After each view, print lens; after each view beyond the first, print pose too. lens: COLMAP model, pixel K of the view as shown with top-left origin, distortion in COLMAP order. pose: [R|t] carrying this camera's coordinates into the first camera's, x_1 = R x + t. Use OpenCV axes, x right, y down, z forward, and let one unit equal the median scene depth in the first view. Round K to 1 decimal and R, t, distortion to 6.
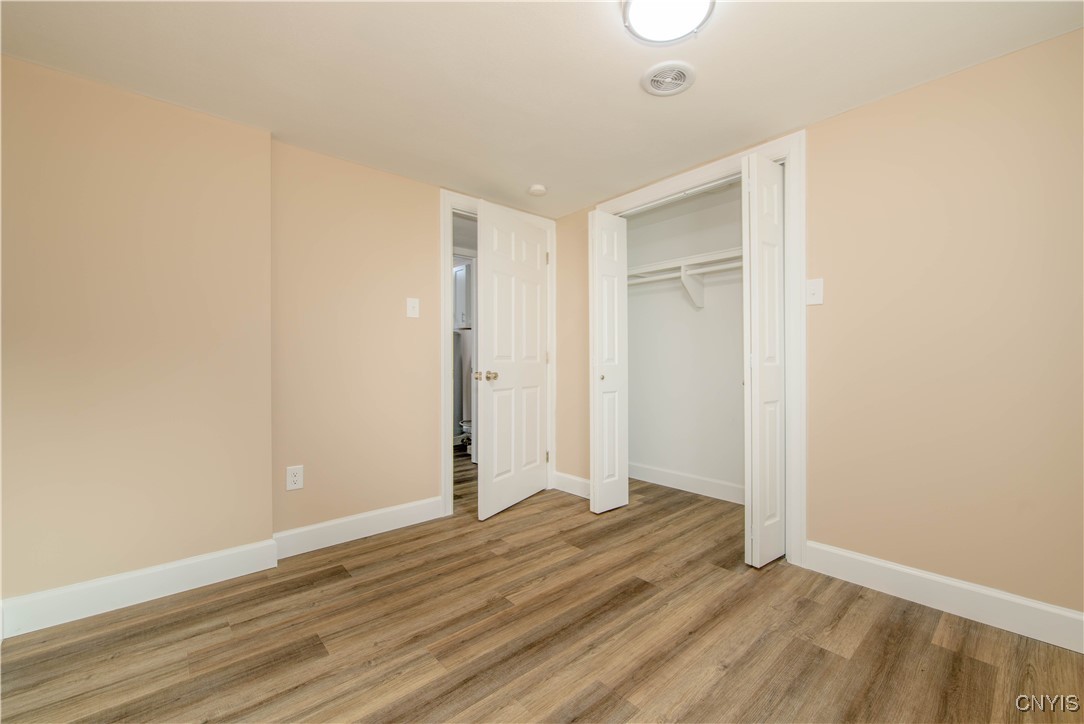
lens RADIAL K [[439.0, 0, 543.3], [0, 439.0, 361.4], [0, 0, 1]] dist [0.000113, -0.002720]
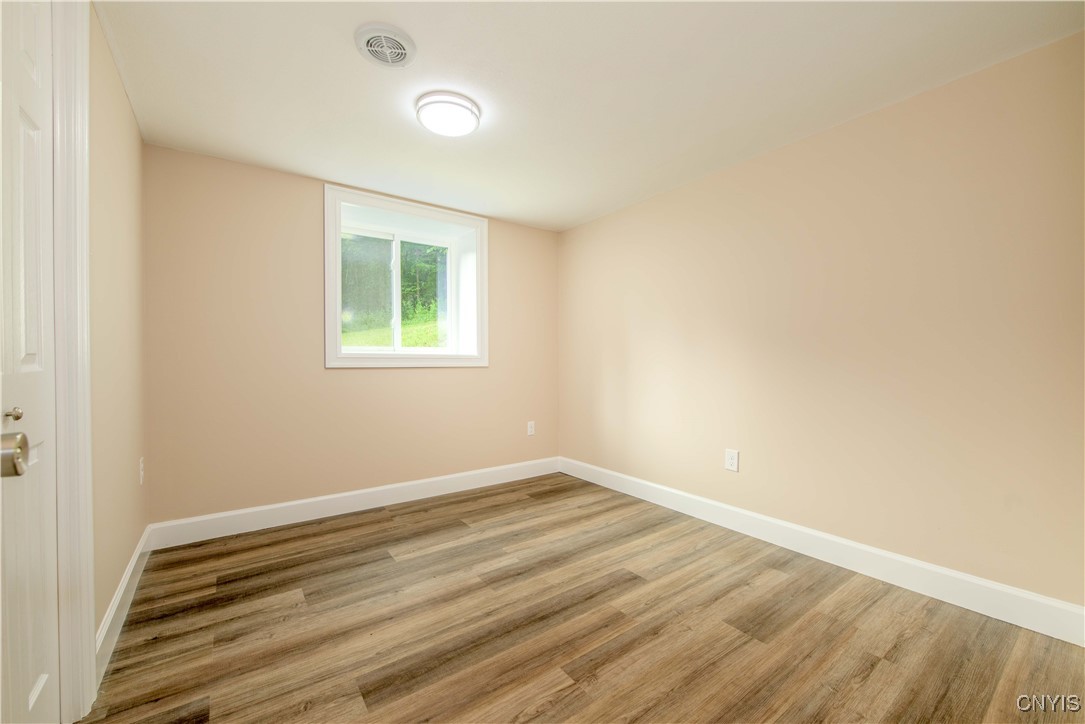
lens RADIAL K [[439.4, 0, 542.5], [0, 439.4, 359.4], [0, 0, 1]] dist [0.000113, -0.002720]
pose [[-0.998355, 0.005579, 0.057060, -0.092851], [0.006024, 0.999953, 0.007641, -0.010293], [-0.057015, 0.007972, -0.998342, 2.050594]]
